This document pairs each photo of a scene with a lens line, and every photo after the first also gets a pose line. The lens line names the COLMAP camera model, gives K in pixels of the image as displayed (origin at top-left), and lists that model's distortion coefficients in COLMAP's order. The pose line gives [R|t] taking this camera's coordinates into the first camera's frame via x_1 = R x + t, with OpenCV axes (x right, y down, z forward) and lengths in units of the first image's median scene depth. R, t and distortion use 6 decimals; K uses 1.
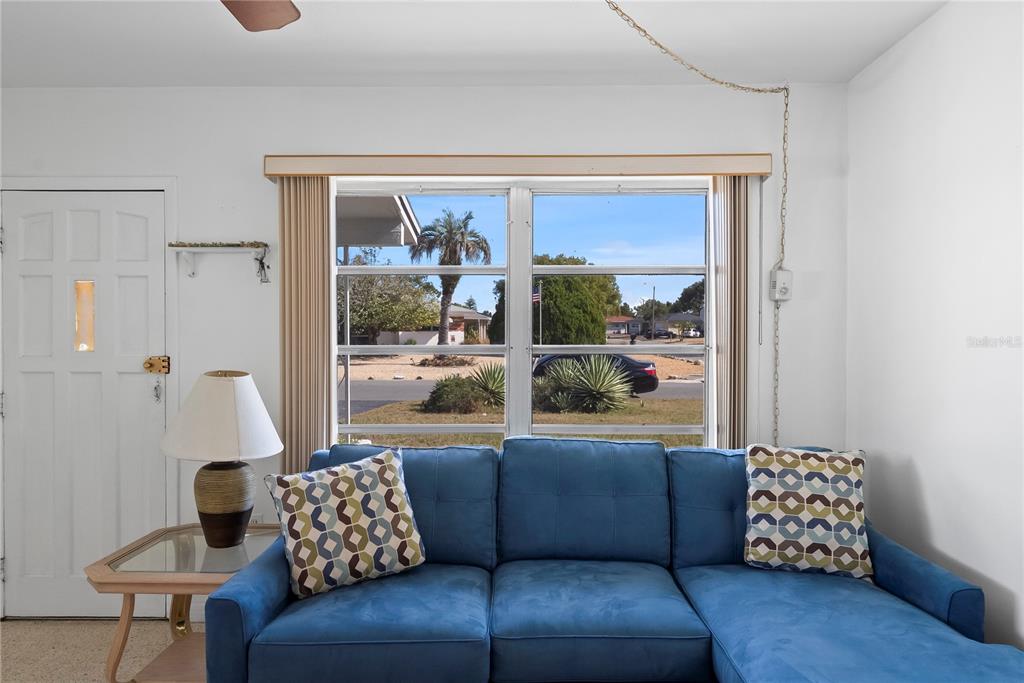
lens RADIAL K [[693.9, 0, 531.6], [0, 693.9, 336.2], [0, 0, 1]] dist [-0.001806, 0.002058]
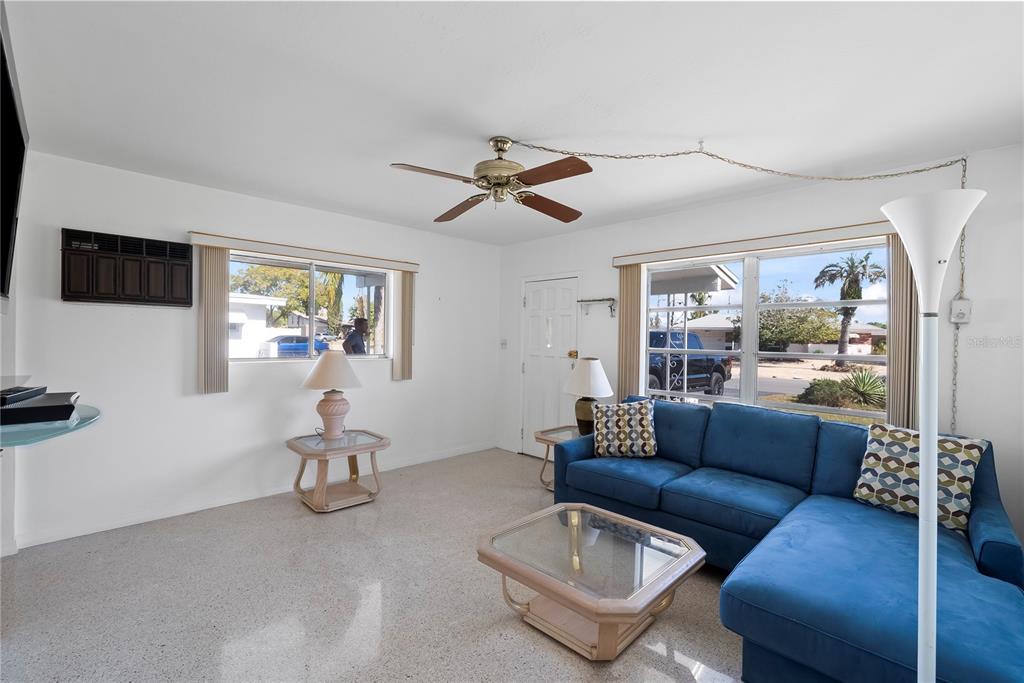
lens RADIAL K [[454.3, 0, 510.6], [0, 454.3, 341.6], [0, 0, 1]] dist [-0.002344, -0.000214]
pose [[0.699731, 0.019251, -0.714147, 0.389232], [-0.024458, 0.999696, 0.002984, 0.000571], [0.713988, 0.015379, 0.699989, -0.188166]]
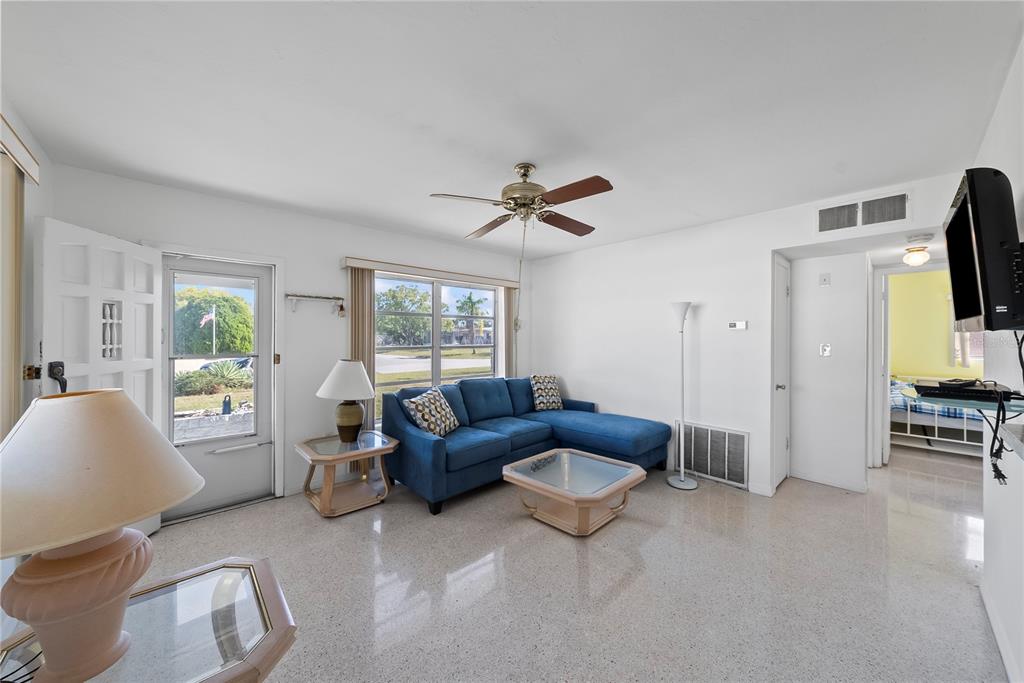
lens RADIAL K [[367.7, 0, 519.0], [0, 367.7, 337.7], [0, 0, 1]] dist [0.000807, -0.000248]
pose [[0.720587, 0.000597, 0.693364, -0.774086], [0.006130, 0.999955, -0.007232, -0.004800], [-0.693338, 0.009462, 0.720551, -0.163684]]
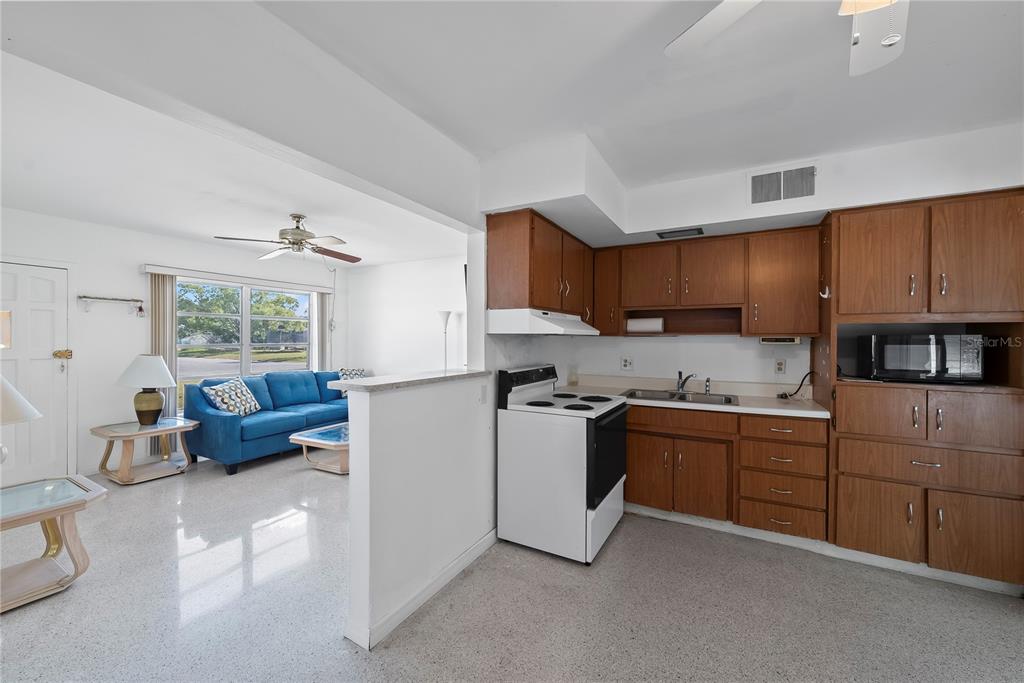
lens RADIAL K [[398.4, 0, 515.3], [0, 398.4, 341.6], [0, 0, 1]] dist [-0.001908, -0.000263]
pose [[0.481205, -0.003004, 0.876603, -0.962931], [0.004520, 0.999989, 0.000945, 0.008822], [-0.876597, 0.003507, 0.481213, -0.760458]]
